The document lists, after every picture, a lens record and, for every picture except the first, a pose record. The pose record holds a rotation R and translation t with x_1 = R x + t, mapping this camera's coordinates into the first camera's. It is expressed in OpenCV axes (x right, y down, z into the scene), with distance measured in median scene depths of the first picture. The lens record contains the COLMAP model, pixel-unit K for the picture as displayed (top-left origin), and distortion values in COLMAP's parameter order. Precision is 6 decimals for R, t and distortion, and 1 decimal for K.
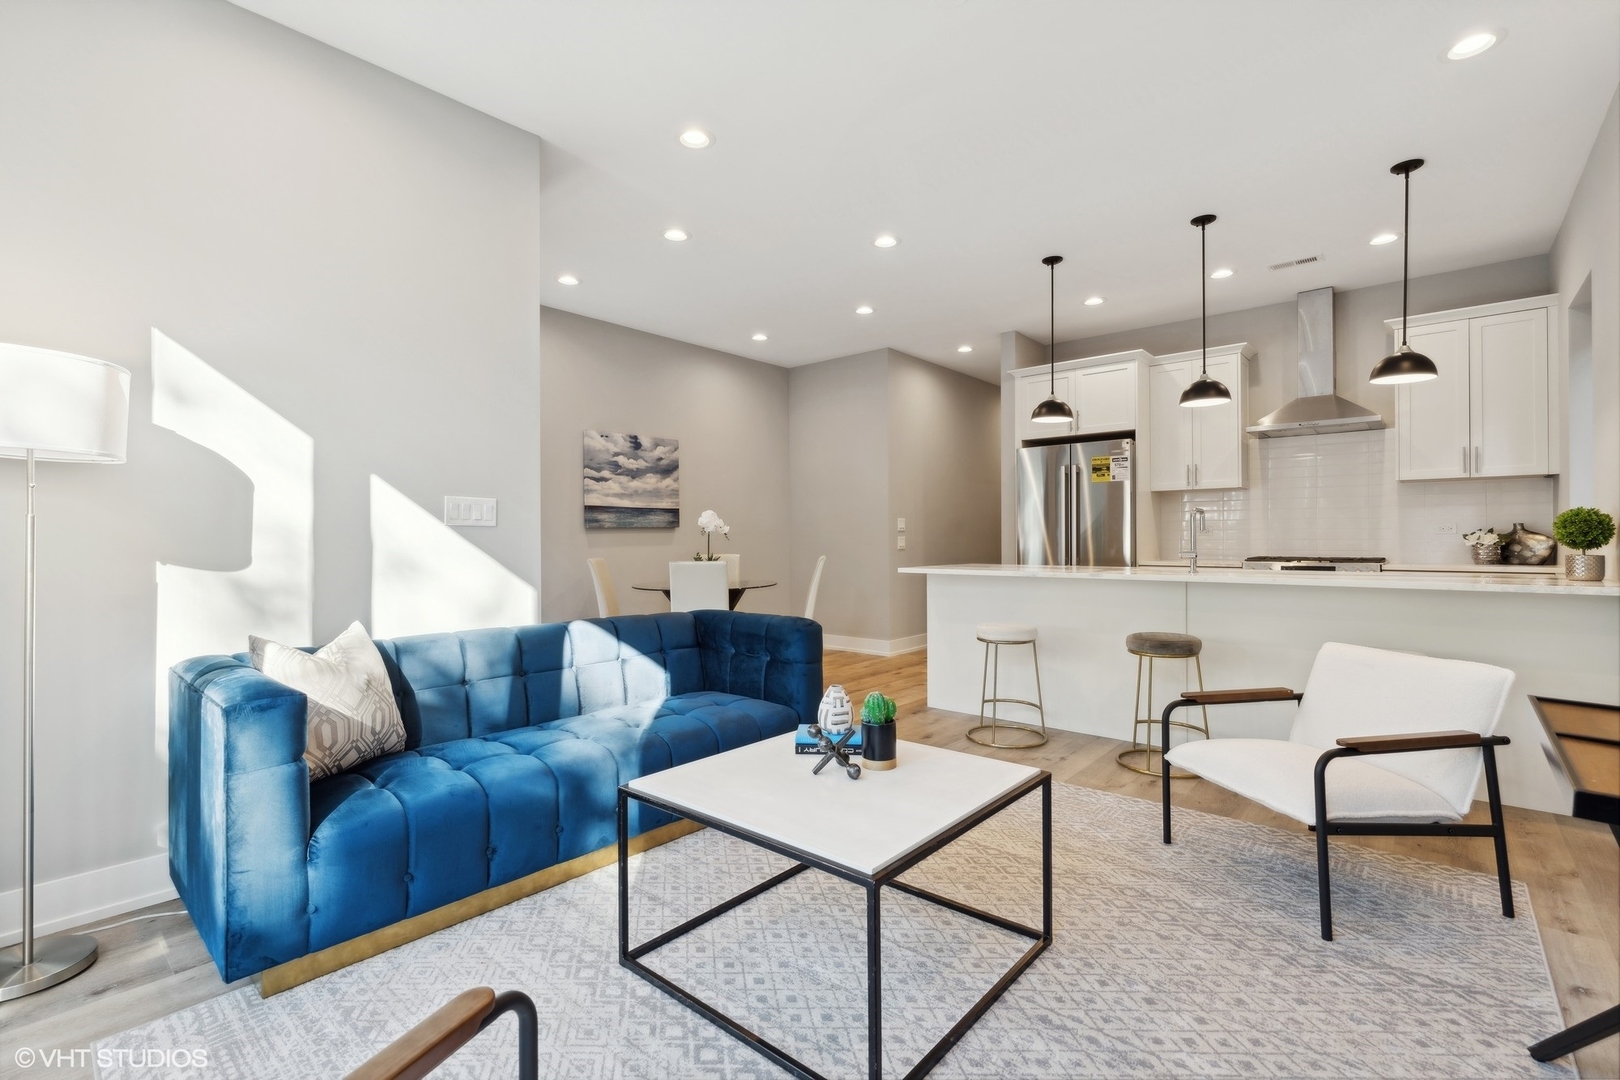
lens RADIAL K [[728.5, 0, 804.3], [0, 728.5, 536.4], [0, 0, 1]] dist [-0.000401, 0.000158]
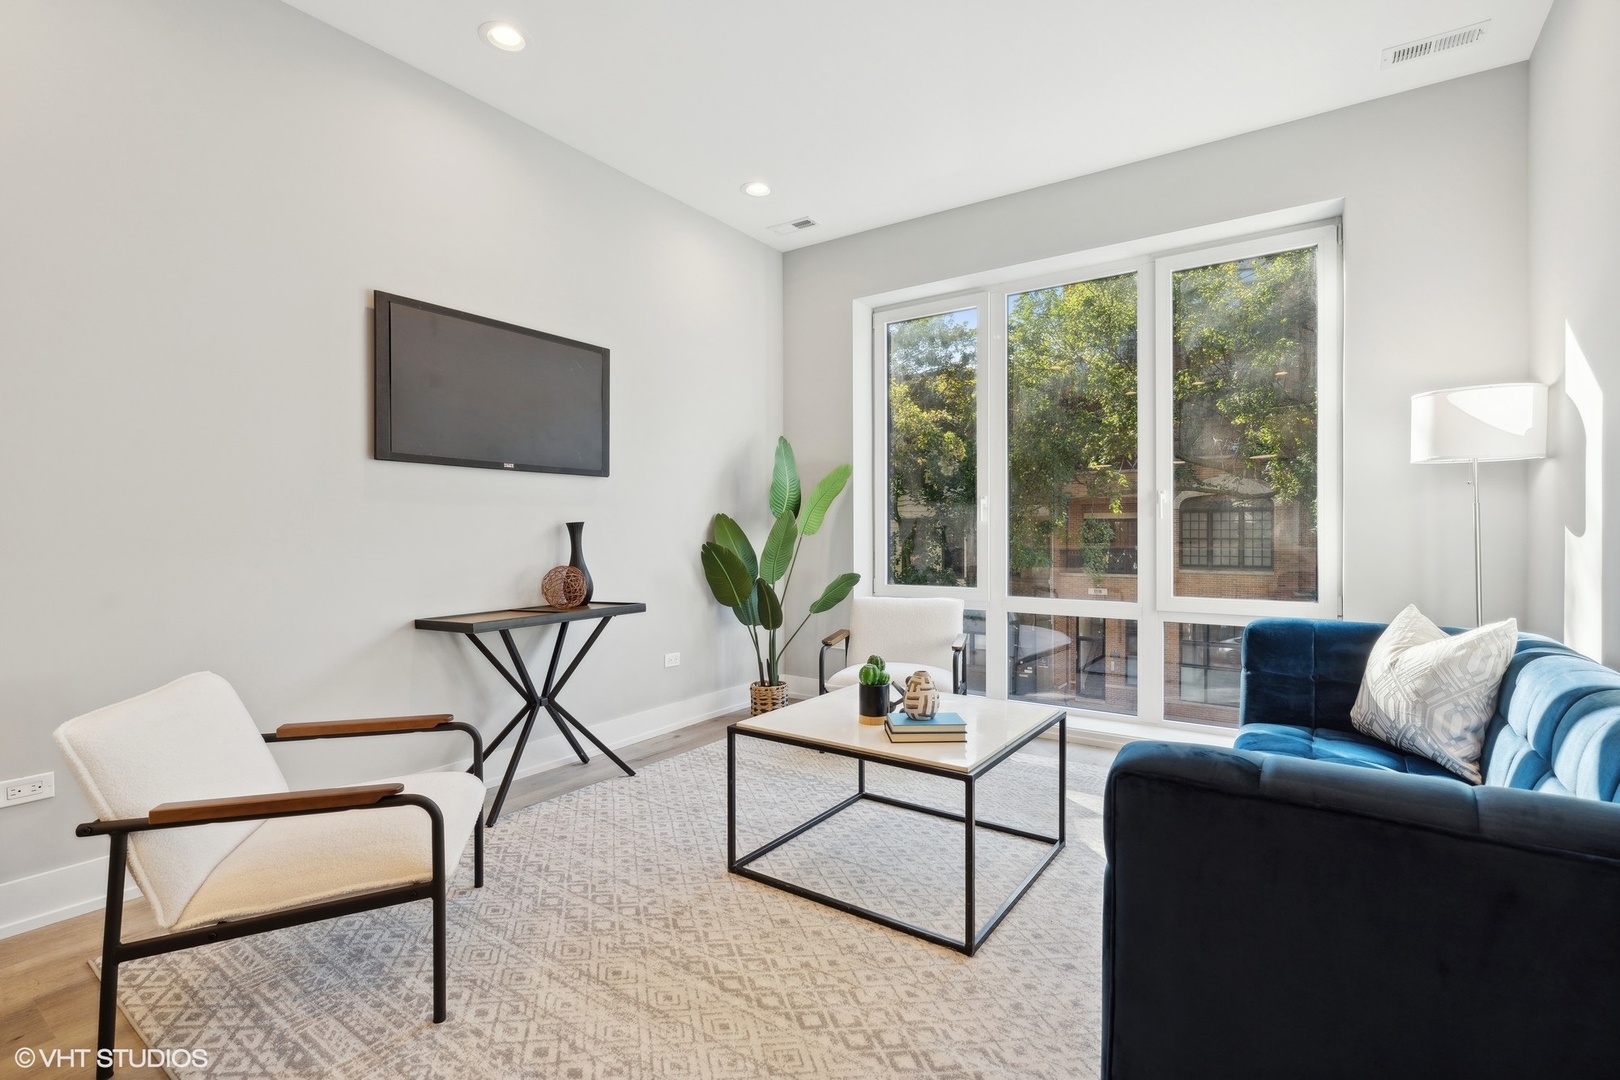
lens RADIAL K [[742.0, 0, 807.4], [0, 742.0, 537.1], [0, 0, 1]] dist [-0.003434, -0.000541]
pose [[-0.994517, 0.009223, -0.104171, 0.116344], [0.008719, 0.999948, 0.005288, 0.004789], [0.104215, 0.004351, -0.994545, 0.752065]]
